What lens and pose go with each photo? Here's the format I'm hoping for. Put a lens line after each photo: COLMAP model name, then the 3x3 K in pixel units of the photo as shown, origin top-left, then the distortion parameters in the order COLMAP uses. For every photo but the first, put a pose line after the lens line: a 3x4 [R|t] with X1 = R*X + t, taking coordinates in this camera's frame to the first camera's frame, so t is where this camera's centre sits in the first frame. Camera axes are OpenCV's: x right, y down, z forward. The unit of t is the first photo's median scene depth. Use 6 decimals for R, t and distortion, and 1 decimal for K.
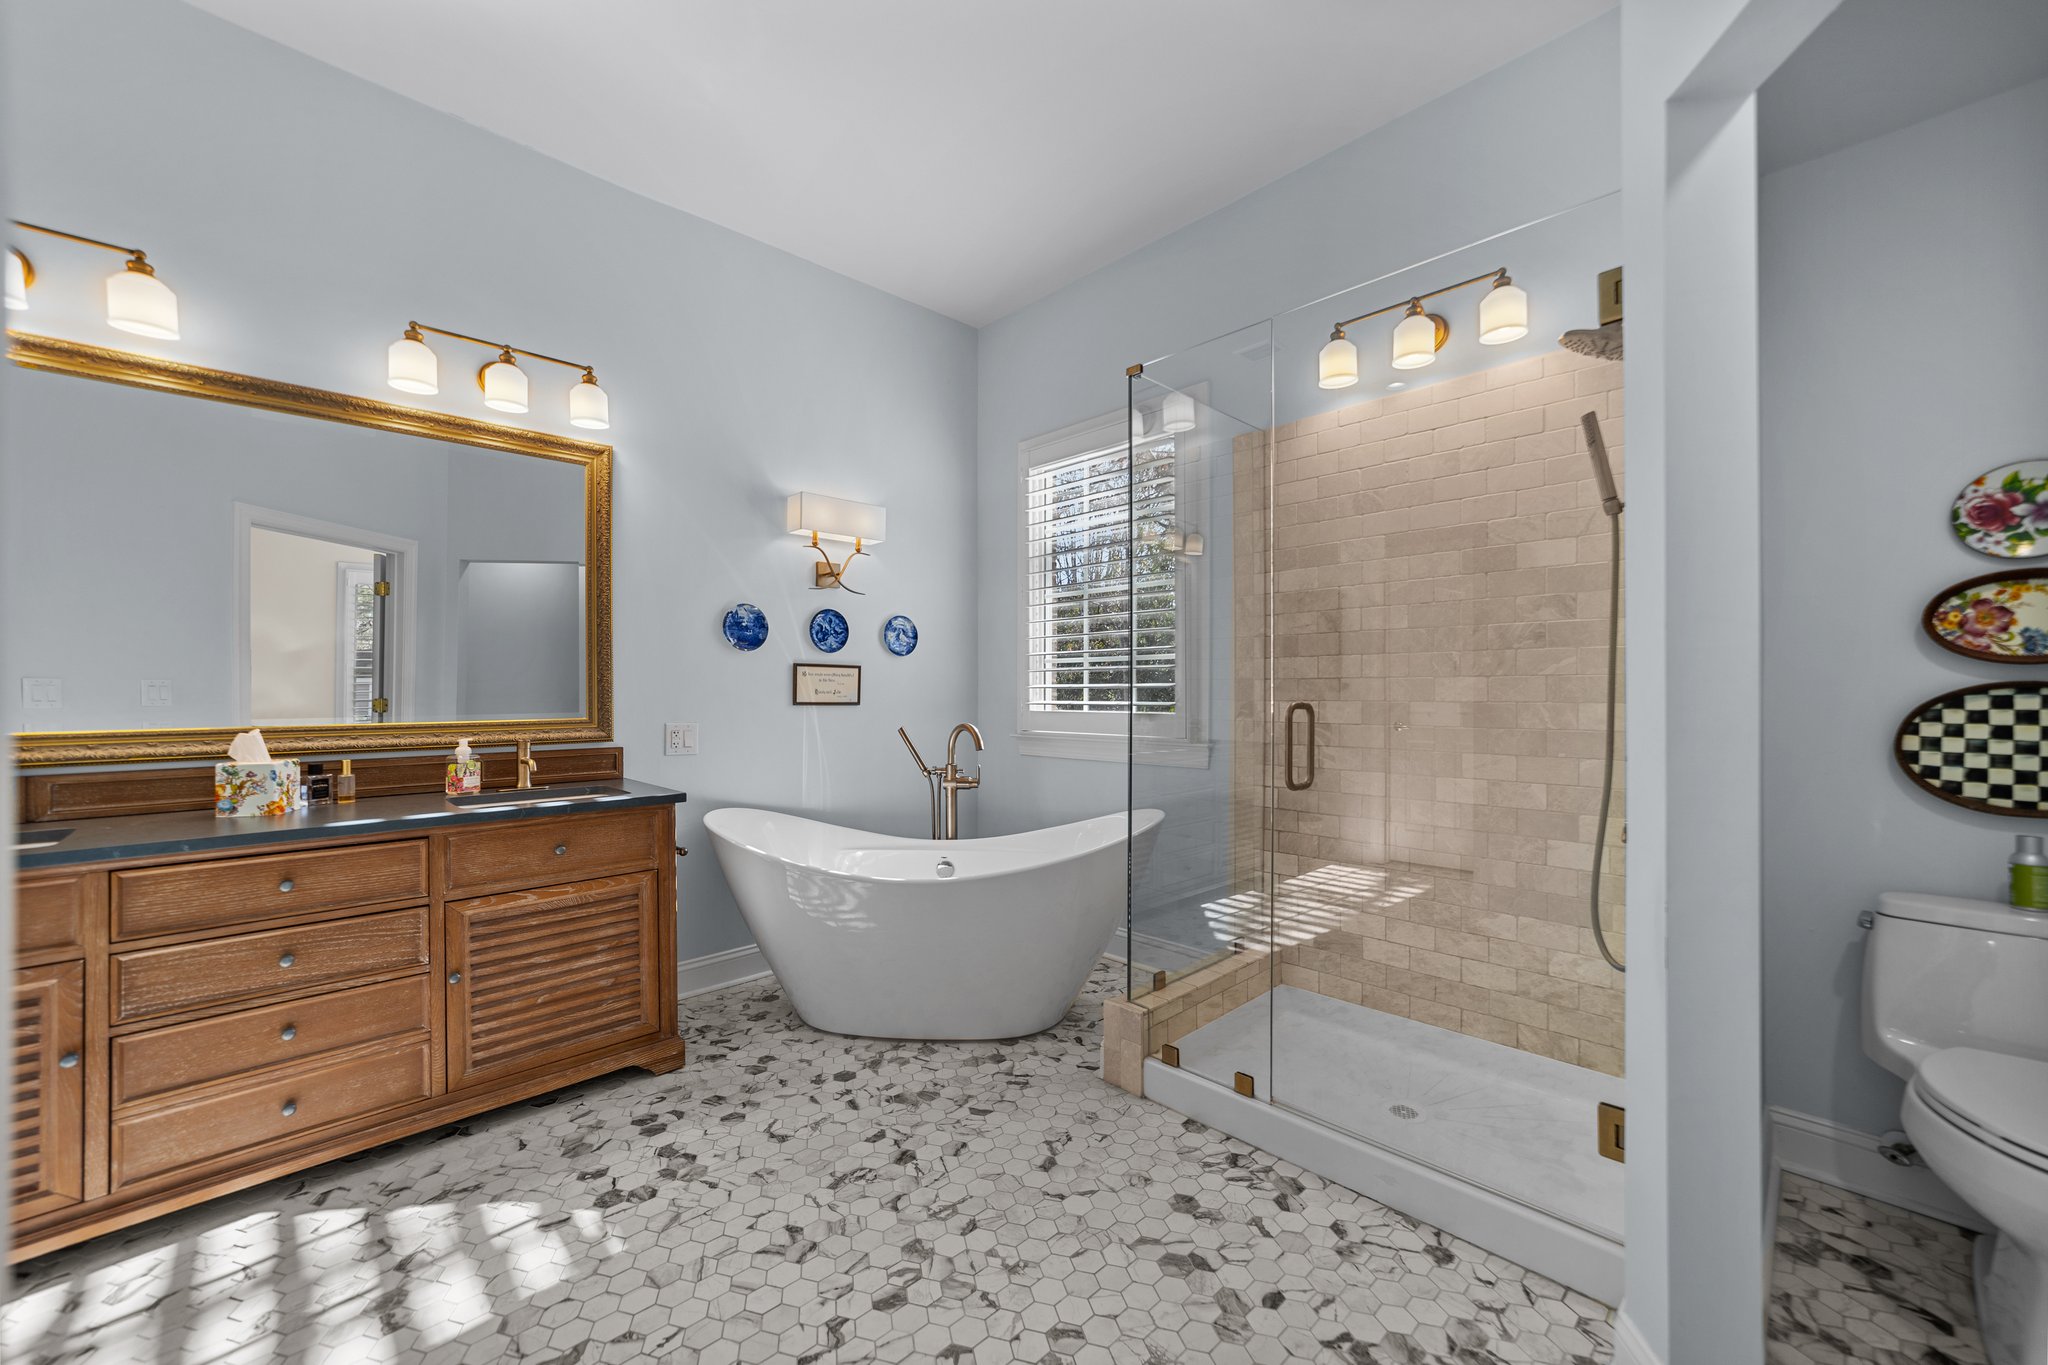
lens RADIAL K [[791.6, 0, 1019.7], [0, 791.6, 686.8], [0, 0, 1]] dist [-0.010288, 0.004962]
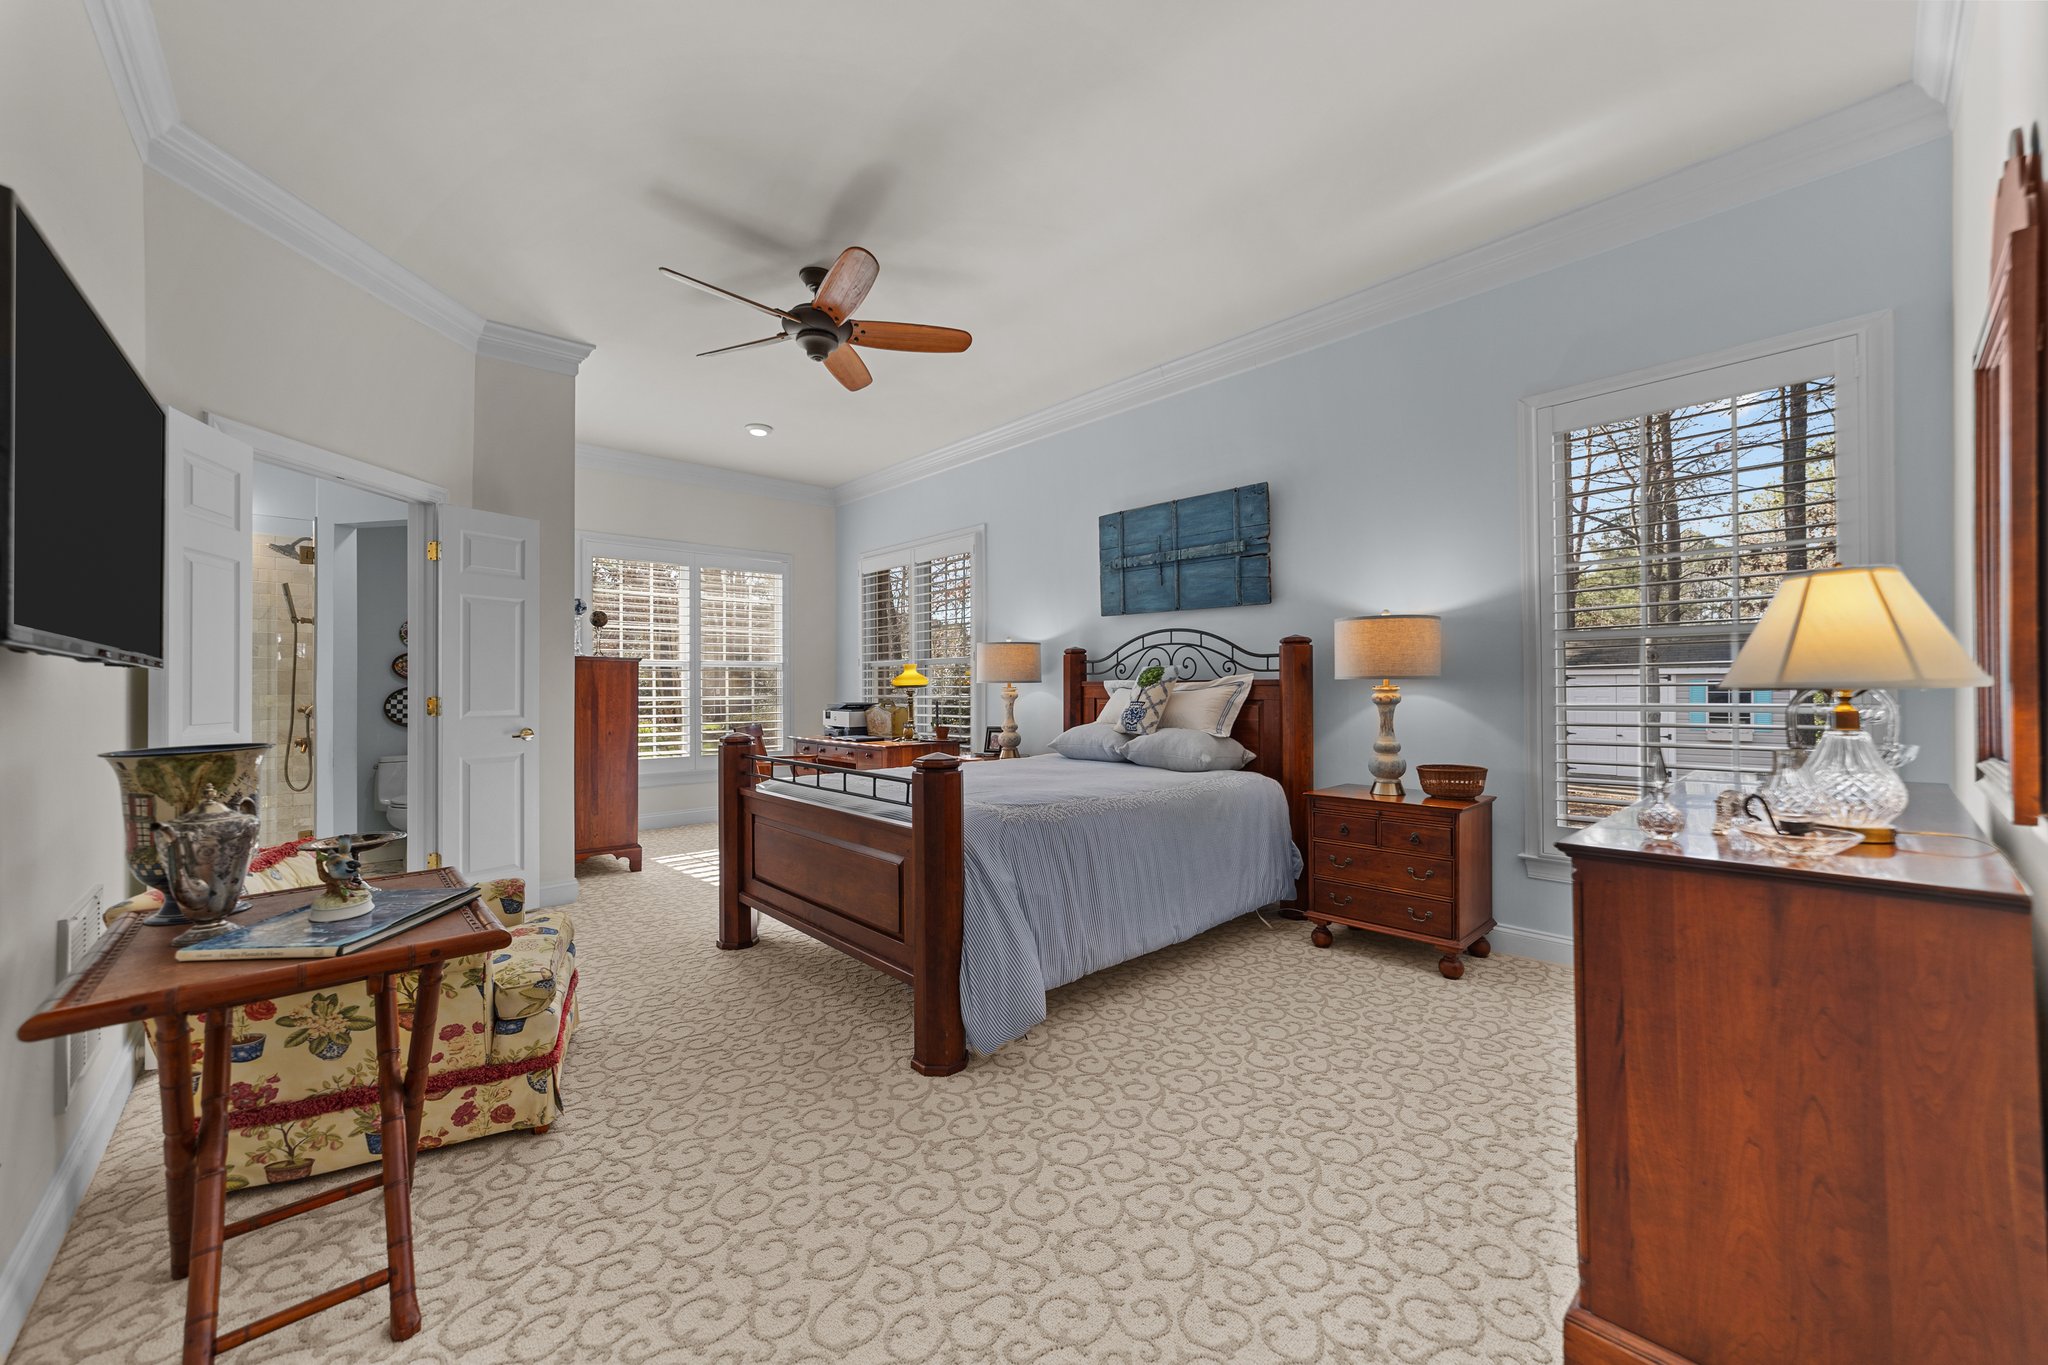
lens RADIAL K [[791.6, 0, 1015.8], [0, 791.6, 681.2], [0, 0, 1]] dist [-0.010288, 0.004962]
pose [[0.046786, 0.004875, 0.998893, -1.820129], [0.001053, 0.999987, -0.004930, -0.009058], [-0.998904, 0.001282, 0.046780, -1.584265]]
